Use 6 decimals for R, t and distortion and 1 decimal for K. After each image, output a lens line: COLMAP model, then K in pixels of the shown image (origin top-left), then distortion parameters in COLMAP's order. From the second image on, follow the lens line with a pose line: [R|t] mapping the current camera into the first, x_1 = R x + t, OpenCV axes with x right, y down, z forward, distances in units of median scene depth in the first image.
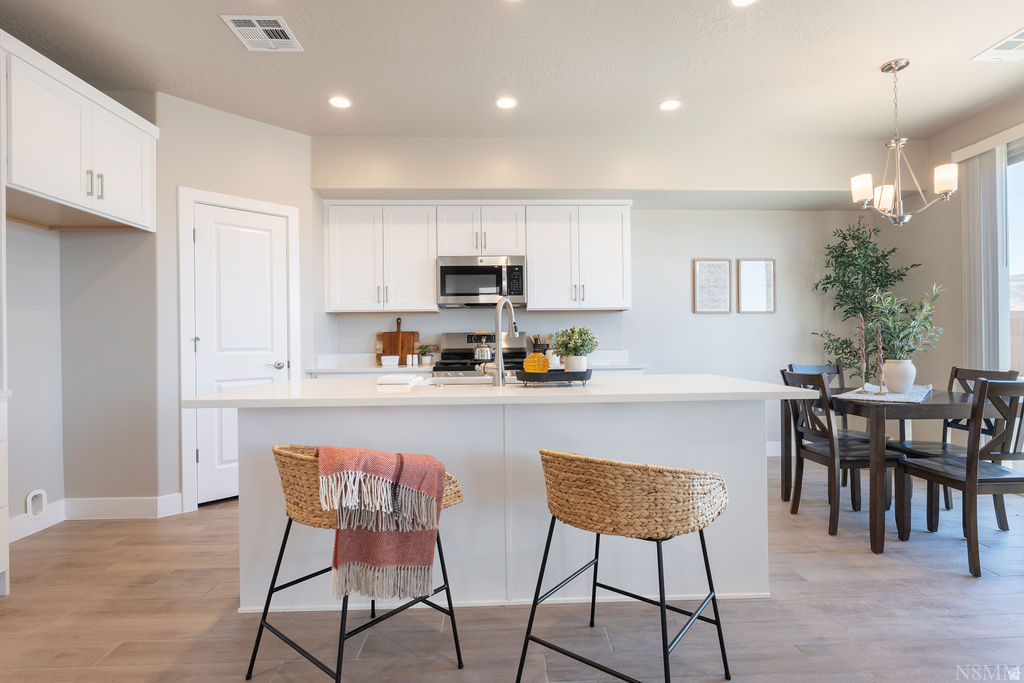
lens RADIAL K [[503.6, 0, 516.0], [0, 503.6, 340.0], [0, 0, 1]] dist [-0.000424, 0.000054]
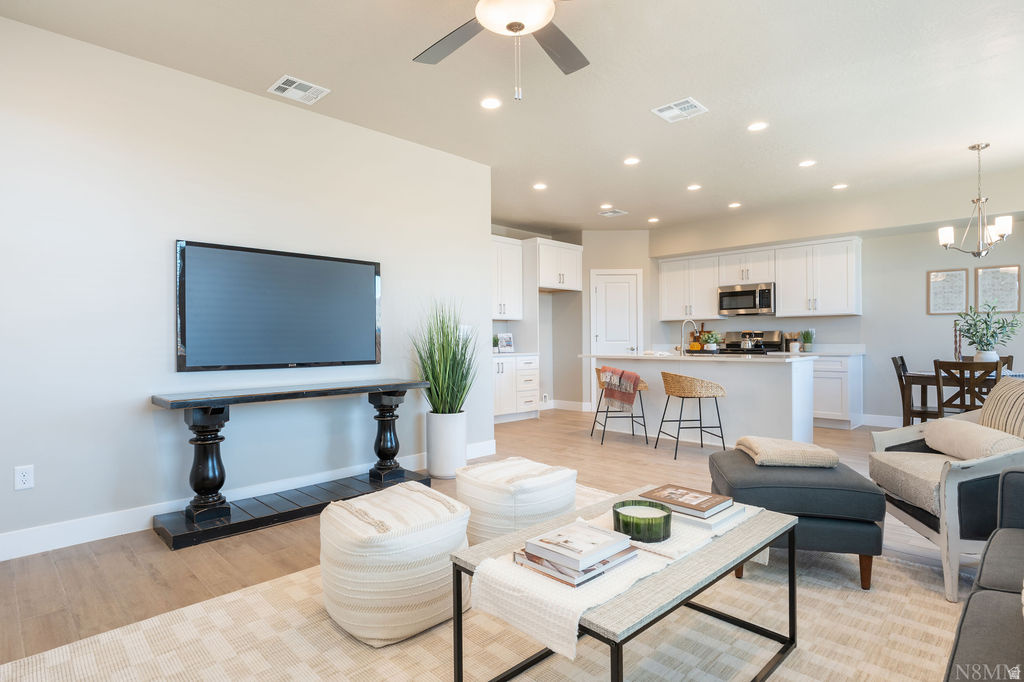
lens RADIAL K [[531.4, 0, 512.0], [0, 531.4, 341.0], [0, 0, 1]] dist [0.000576, 0.000525]
pose [[0.683074, 0.007305, -0.730313, 0.668917], [0.001439, 0.999935, 0.011347, -0.005112], [0.730348, -0.008801, 0.683019, -0.716313]]
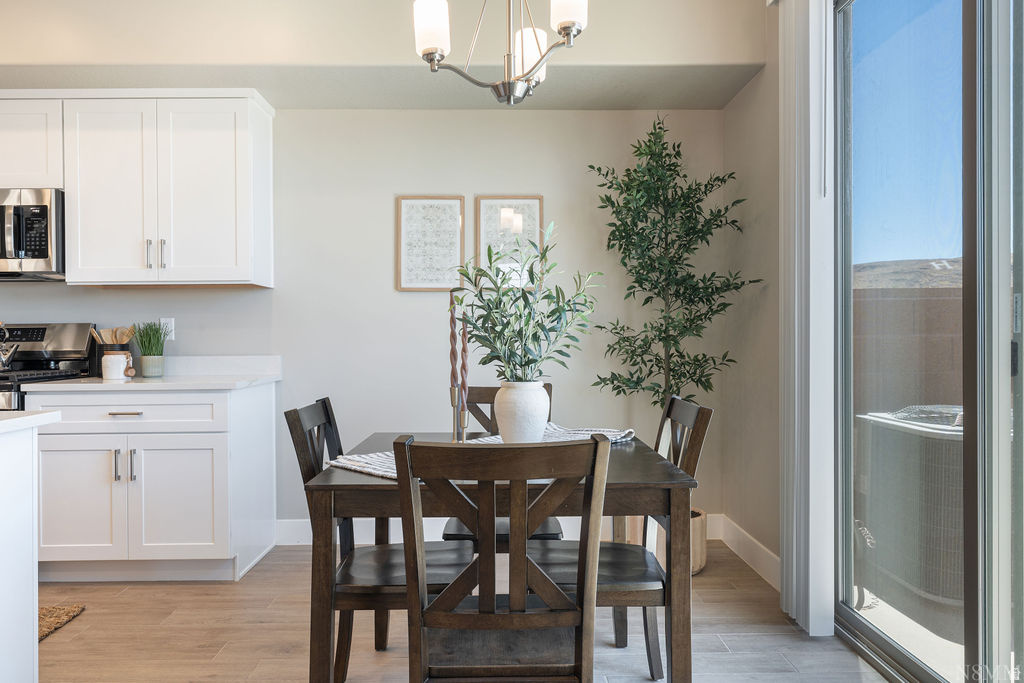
lens RADIAL K [[702.9, 0, 507.0], [0, 702.9, 342.1], [0, 0, 1]] dist [-0.005426, -0.000810]
pose [[0.999837, 0.002494, -0.017870, 0.537363], [-0.002335, 0.999958, 0.008892, -0.002766], [0.017892, -0.008849, 0.999801, 0.223486]]
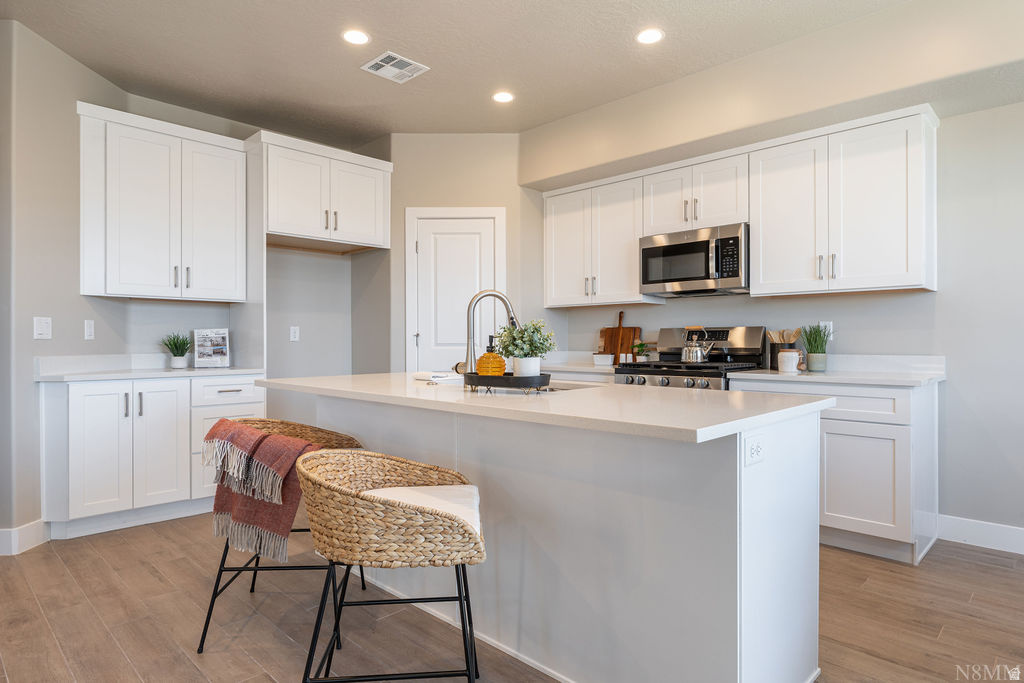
lens RADIAL K [[586.4, 0, 512.0], [0, 586.4, 341.5], [0, 0, 1]] dist [-0.004480, 0.001253]
pose [[0.689020, 0.010739, -0.724662, 0.403233], [-0.004558, 0.999935, 0.010484, -0.001665], [0.724728, -0.003920, 0.689024, 0.169926]]
